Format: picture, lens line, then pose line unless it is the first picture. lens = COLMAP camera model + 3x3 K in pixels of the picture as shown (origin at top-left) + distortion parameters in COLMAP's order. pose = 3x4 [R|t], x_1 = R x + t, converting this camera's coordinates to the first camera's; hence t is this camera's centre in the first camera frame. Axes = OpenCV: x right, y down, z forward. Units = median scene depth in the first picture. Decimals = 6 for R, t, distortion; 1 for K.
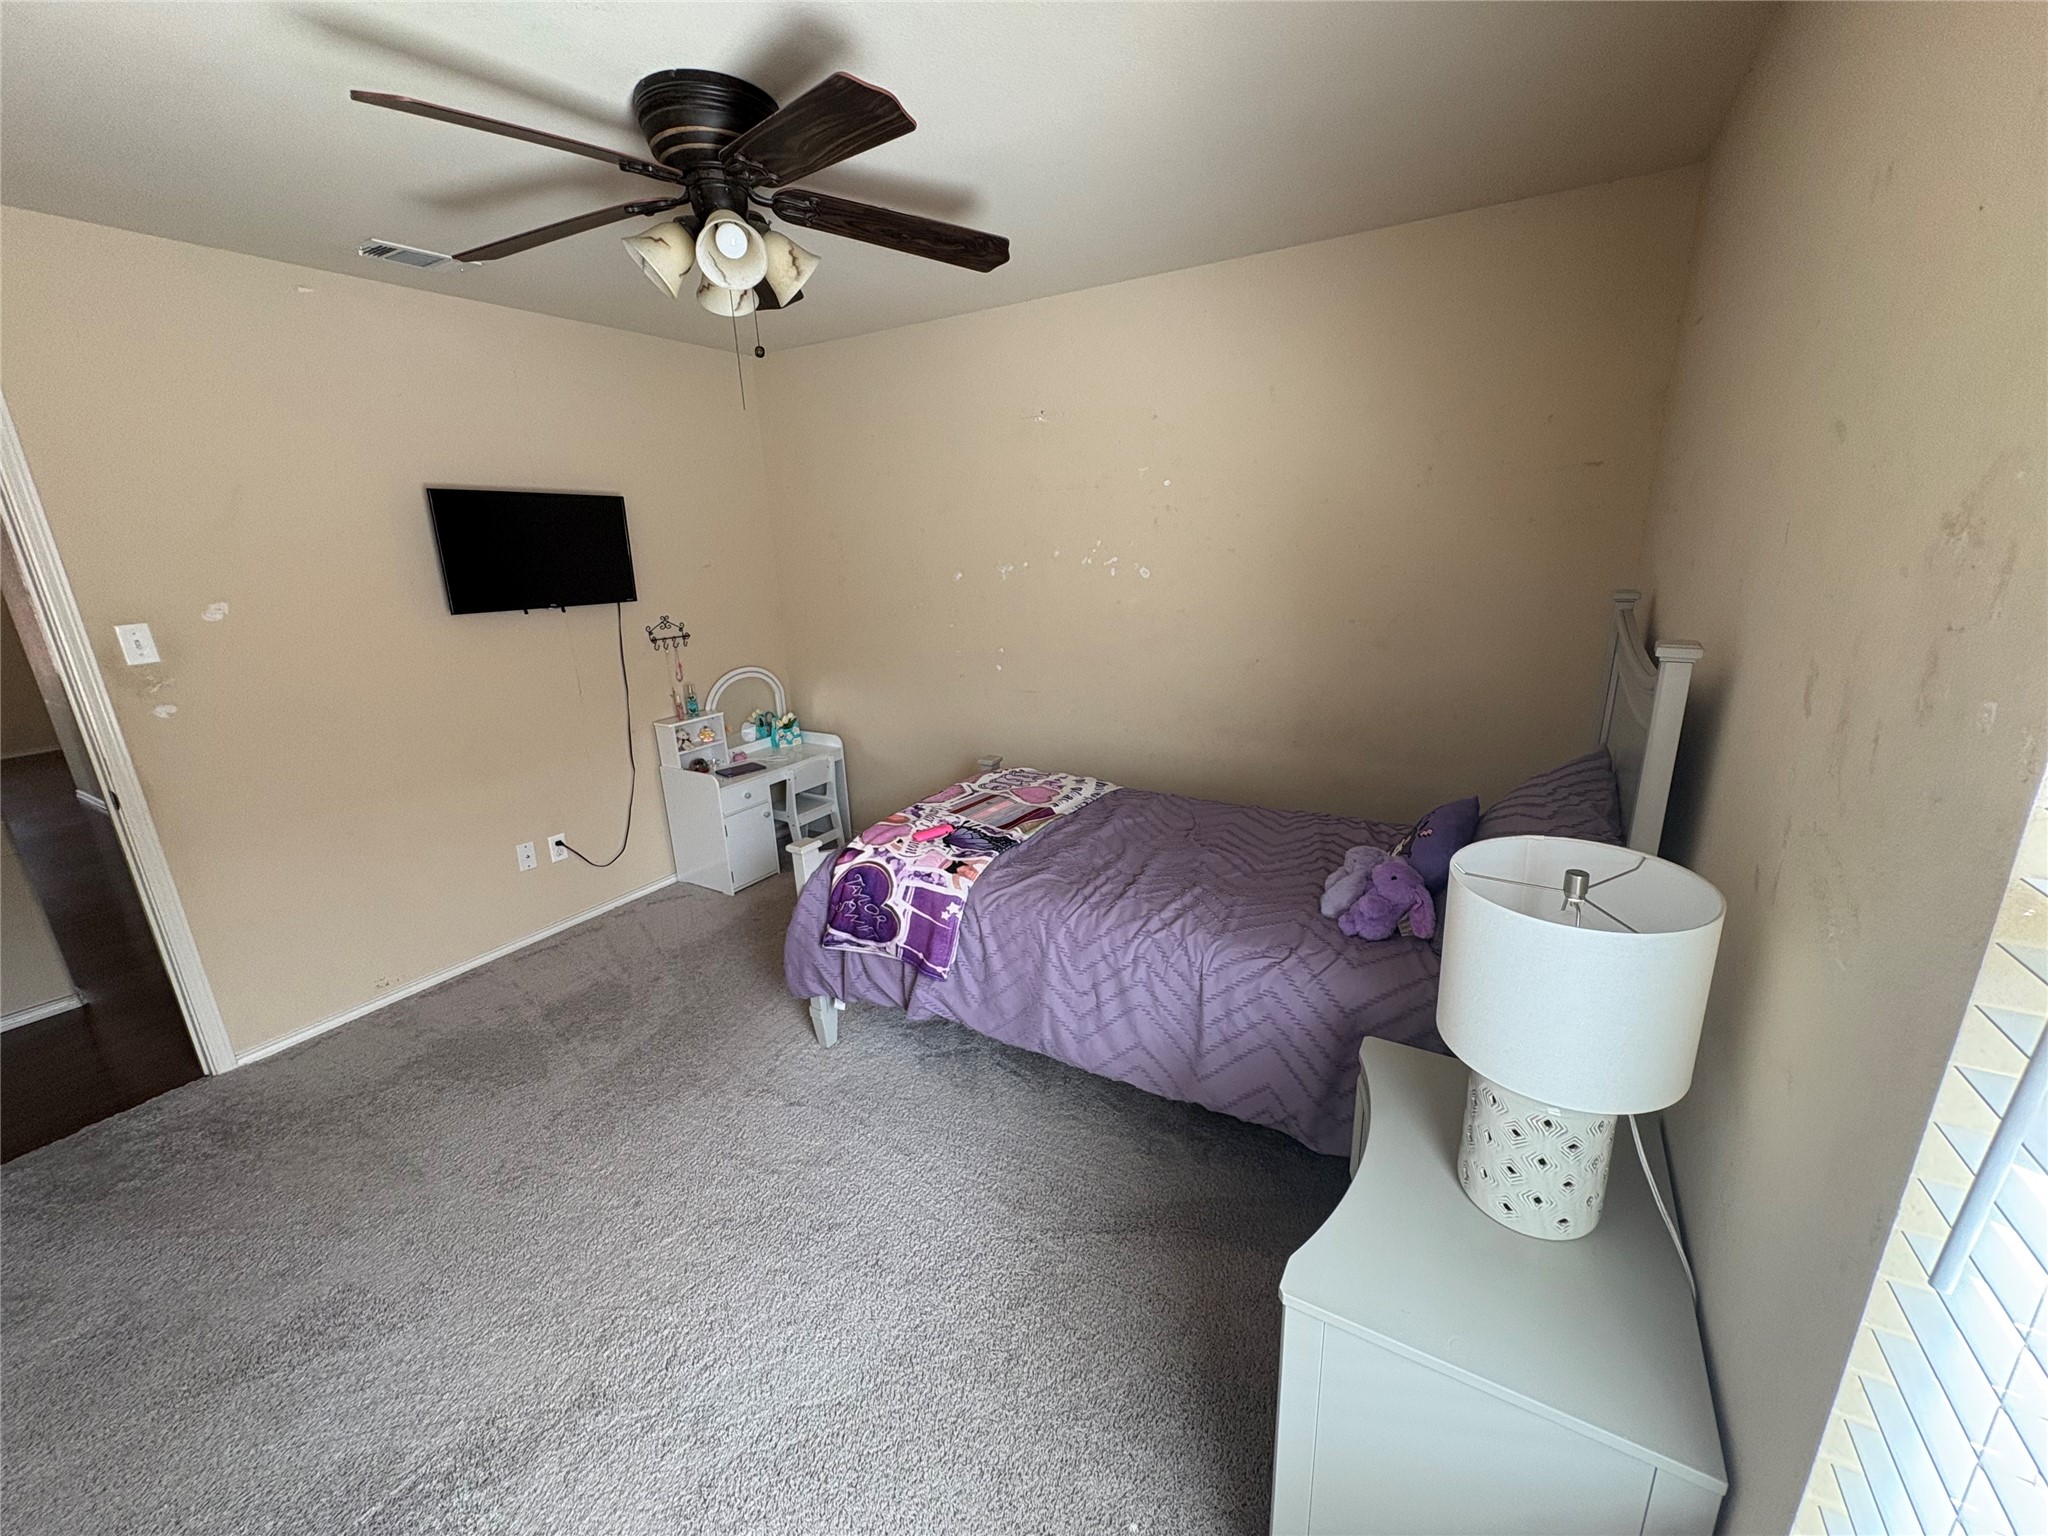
lens RADIAL K [[815.5, 0, 1023.7], [0, 815.5, 766.2], [0, 0, 1]] dist [0.002474, -0.002192]
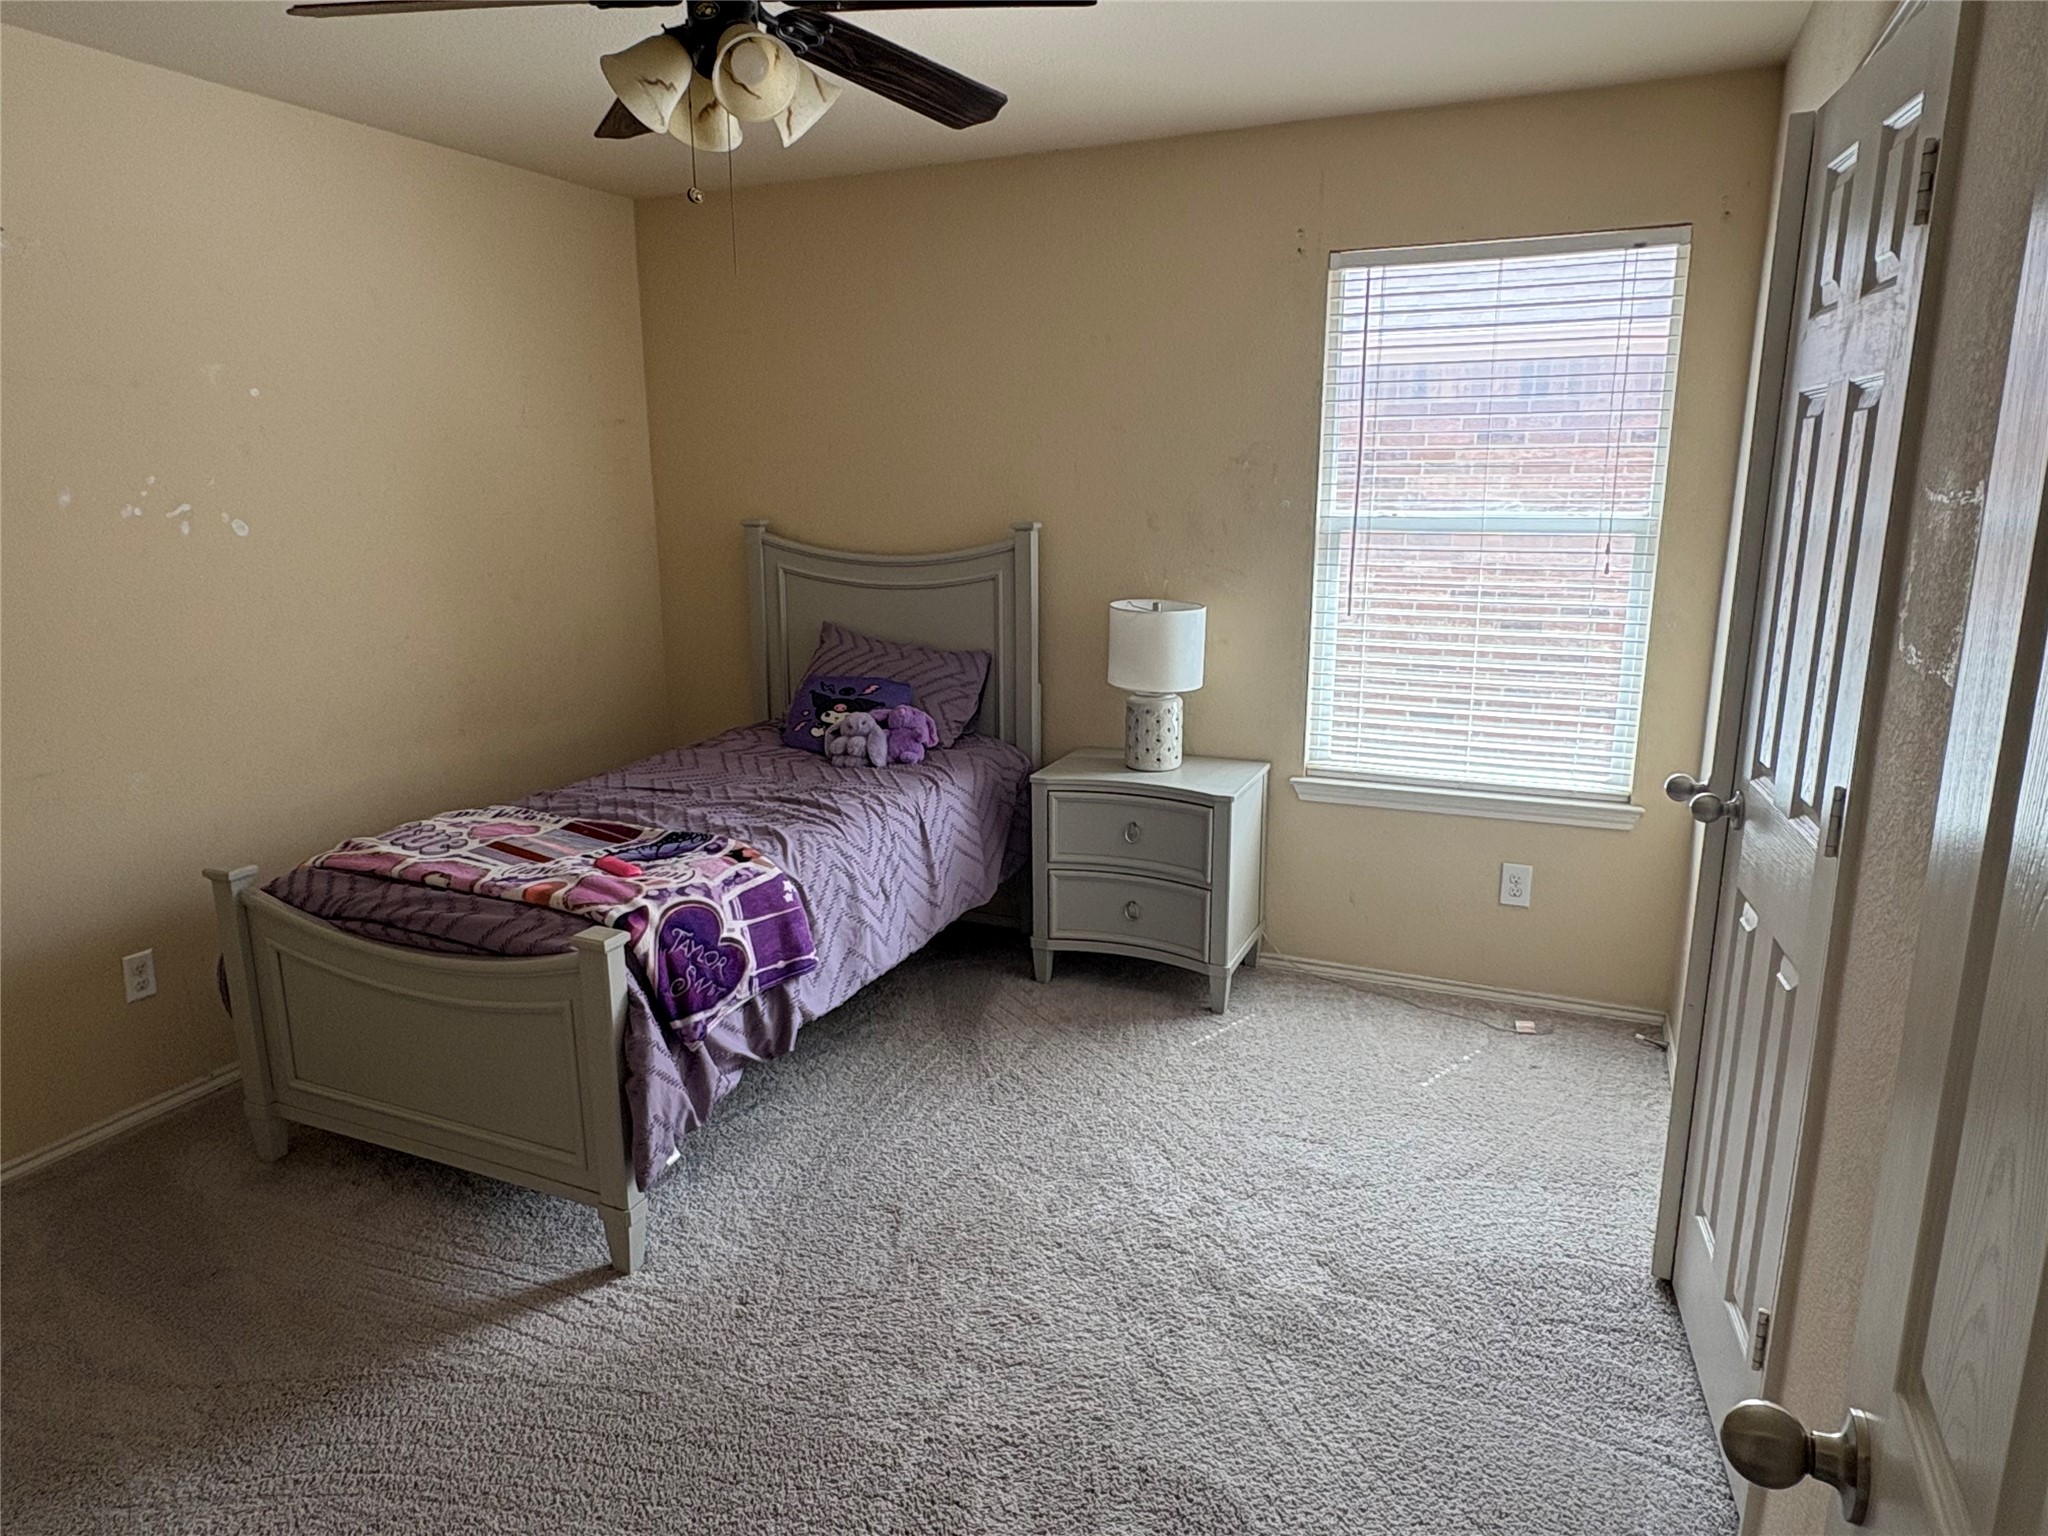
lens RADIAL K [[1254.7, 0, 1024.0], [0, 1254.7, 768.0], [0, 0, 1]] dist [-0.017982, -0.000058]
pose [[-0.138879, -0.187350, 0.972426, -1.227145], [0.283119, 0.933447, 0.220275, -0.141043], [-0.948976, 0.305904, -0.076594, 0.750382]]
